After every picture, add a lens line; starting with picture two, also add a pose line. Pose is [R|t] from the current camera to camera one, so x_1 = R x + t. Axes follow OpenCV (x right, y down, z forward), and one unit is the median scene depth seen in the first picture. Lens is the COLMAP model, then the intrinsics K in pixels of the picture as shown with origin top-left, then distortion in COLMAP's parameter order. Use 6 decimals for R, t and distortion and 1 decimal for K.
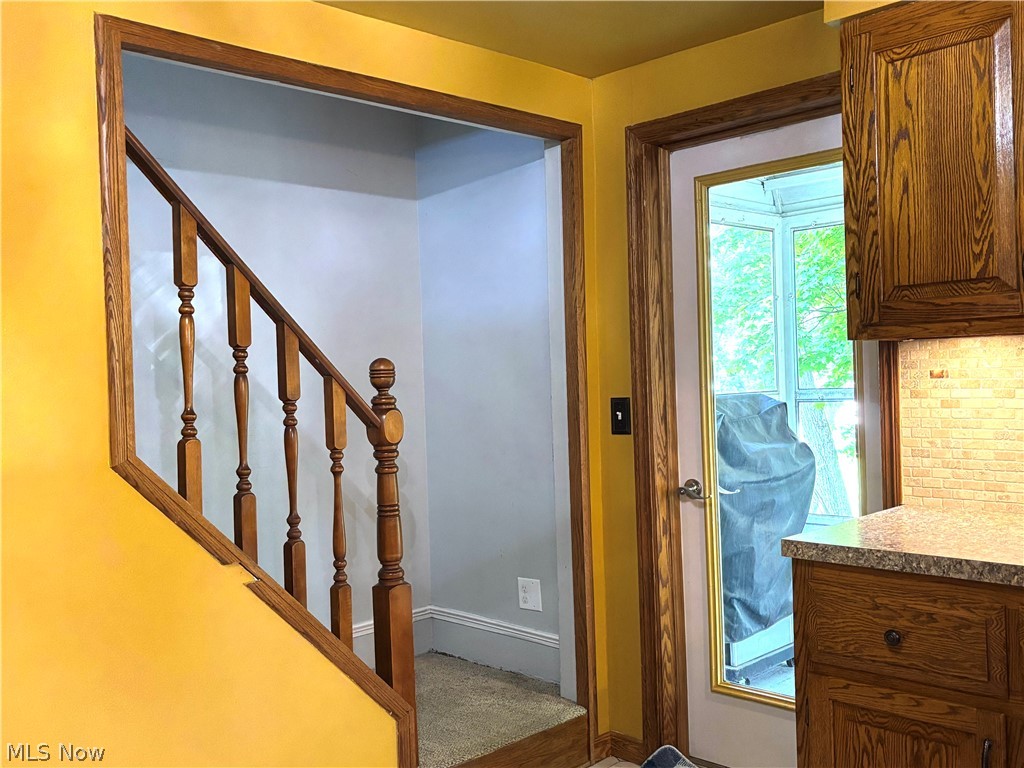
lens RADIAL K [[987.4, 0, 512.0], [0, 987.4, 384.0], [0, 0, 1]] dist [0.185193, 0.000433]
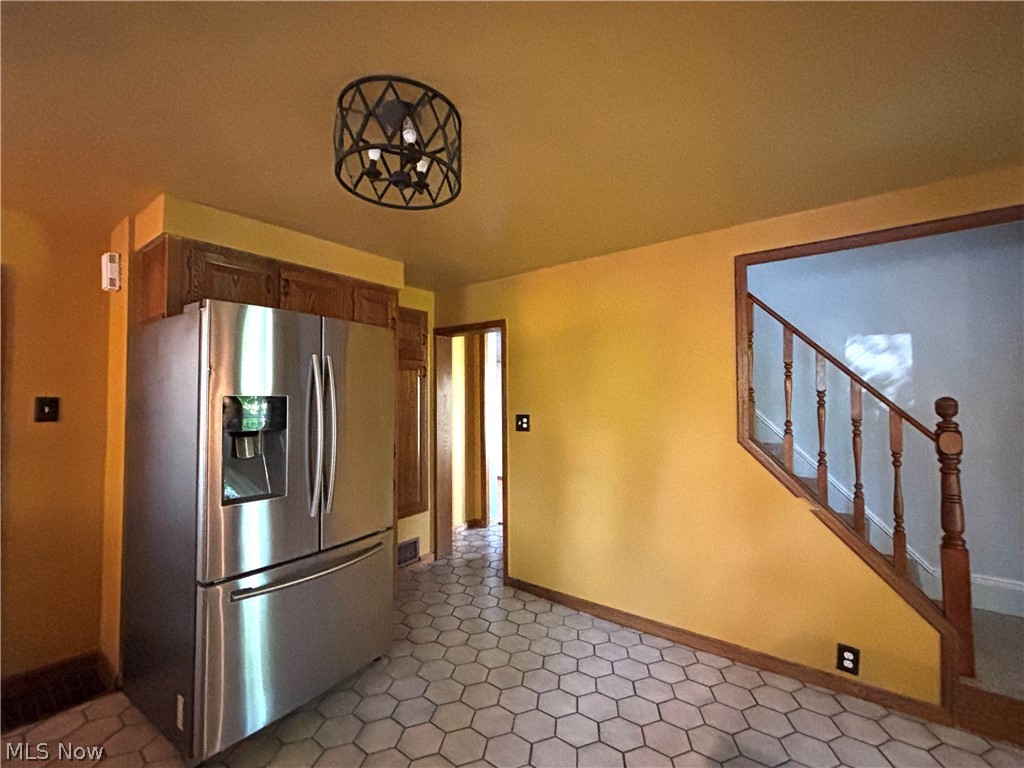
lens RADIAL K [[500.2, 0, 512.0], [0, 500.2, 384.0], [0, 0, 1]] dist [-0.000940, 0.000169]
pose [[0.077388, 0.005045, -0.996988, 0.575629], [-0.007613, 0.999961, 0.004470, -0.043668], [0.996972, 0.007244, 0.077423, 0.280040]]
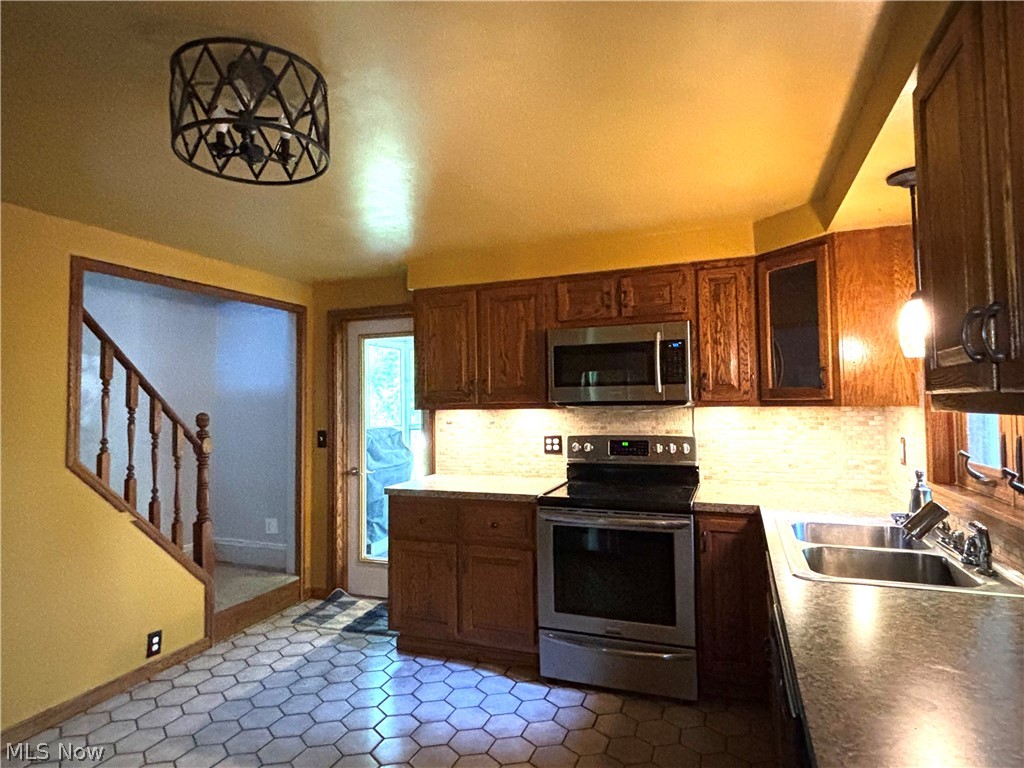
lens RADIAL K [[571.8, 0, 512.0], [0, 571.8, 384.0], [0, 0, 1]] dist [0.017361, -0.001910]
pose [[0.909291, 0.036183, 0.414586, -0.042621], [-0.014317, 0.998343, -0.055728, -0.027846], [-0.415916, 0.044737, 0.908302, -0.374682]]
